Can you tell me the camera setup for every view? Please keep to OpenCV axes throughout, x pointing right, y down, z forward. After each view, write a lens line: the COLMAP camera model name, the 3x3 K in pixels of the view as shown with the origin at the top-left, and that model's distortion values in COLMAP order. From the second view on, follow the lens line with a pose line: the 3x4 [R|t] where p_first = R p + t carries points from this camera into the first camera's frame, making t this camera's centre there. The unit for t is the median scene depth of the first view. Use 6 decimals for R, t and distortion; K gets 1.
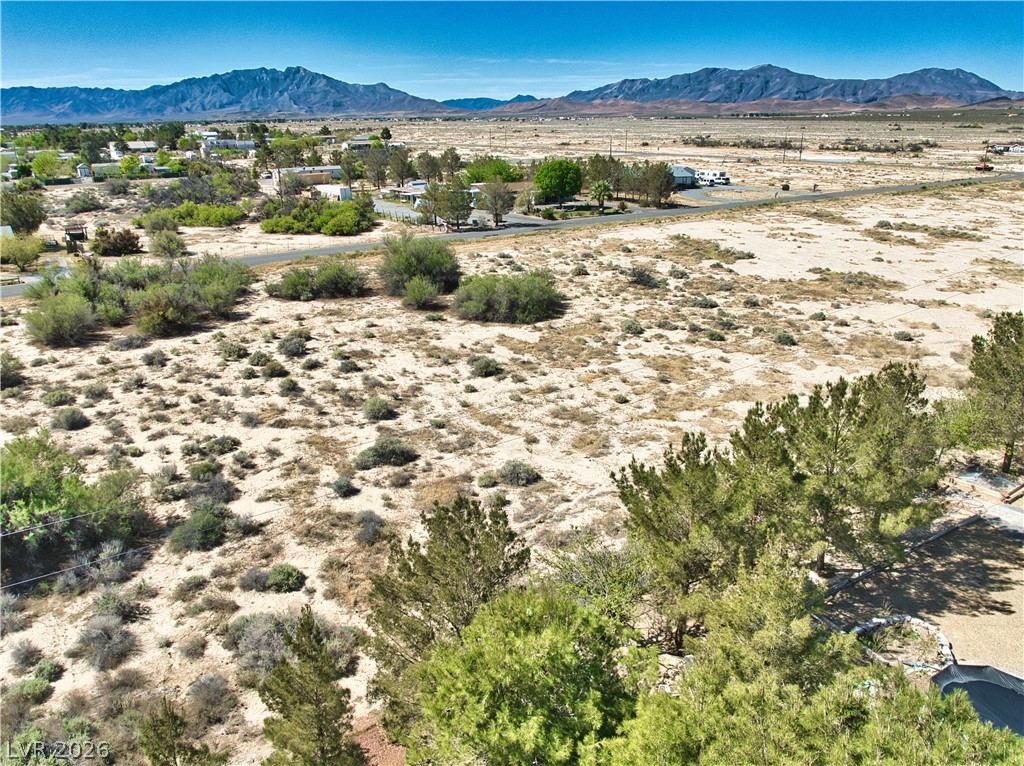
lens RADIAL K [[734.9, 0, 514.1], [0, 734.9, 434.2], [0, 0, 1]] dist [-0.028010, -0.010927]
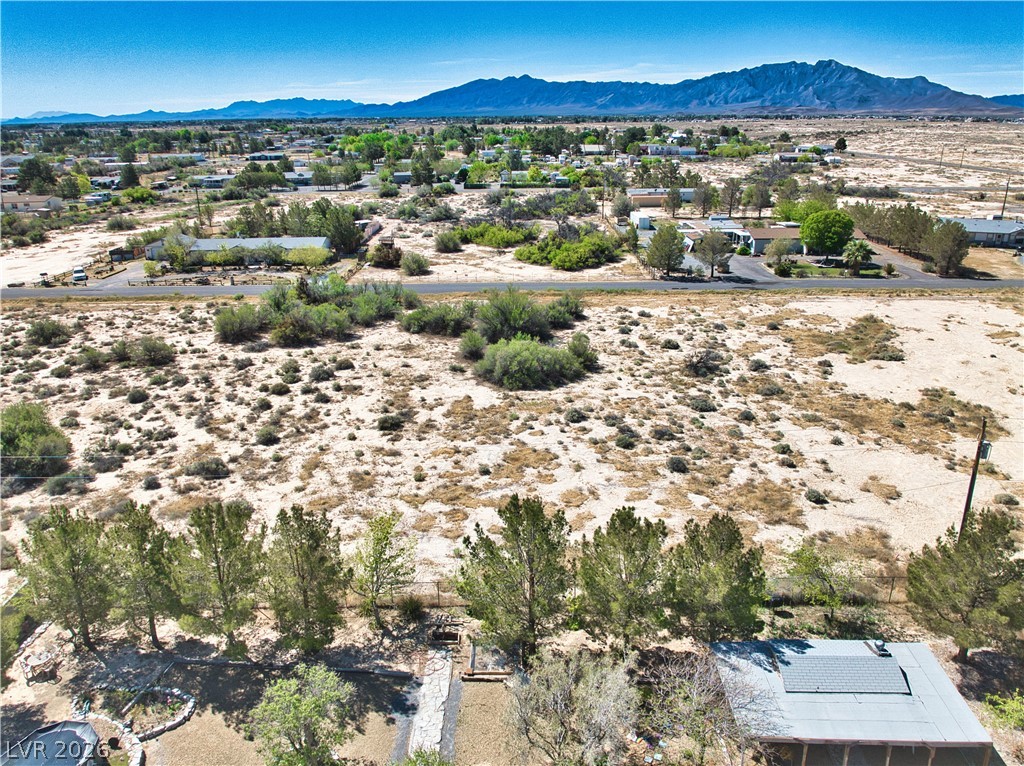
lens RADIAL K [[729.7, 0, 514.6], [0, 729.7, 439.4], [0, 0, 1]] dist [-0.030851, -0.005614]
pose [[0.807678, 0.240849, -0.538190, 0.764016], [-0.232292, 0.968925, 0.085003, -0.209275], [0.541938, 0.056362, 0.838526, 0.106746]]
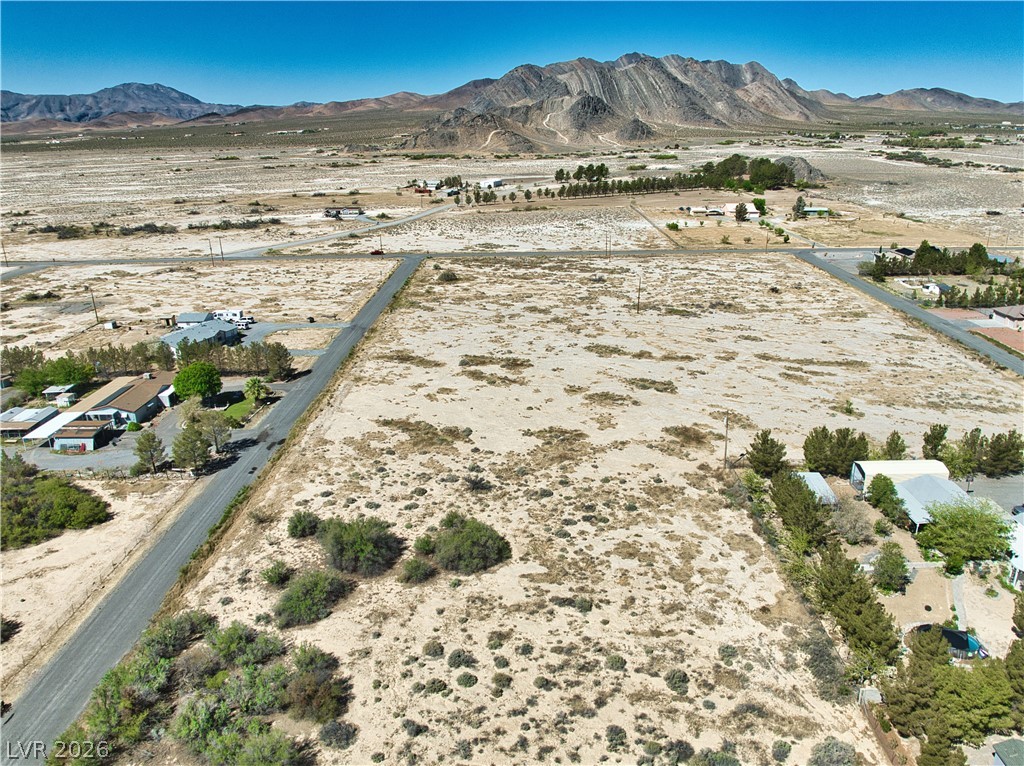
lens RADIAL K [[722.5, 0, 515.9], [0, 722.5, 441.3], [0, 0, 1]] dist [-0.014007, -0.021714]
pose [[0.600182, -0.324506, 0.731079, -1.157615], [0.326441, 0.933796, 0.146493, -0.698063], [-0.730217, 0.150732, 0.666380, -0.011735]]
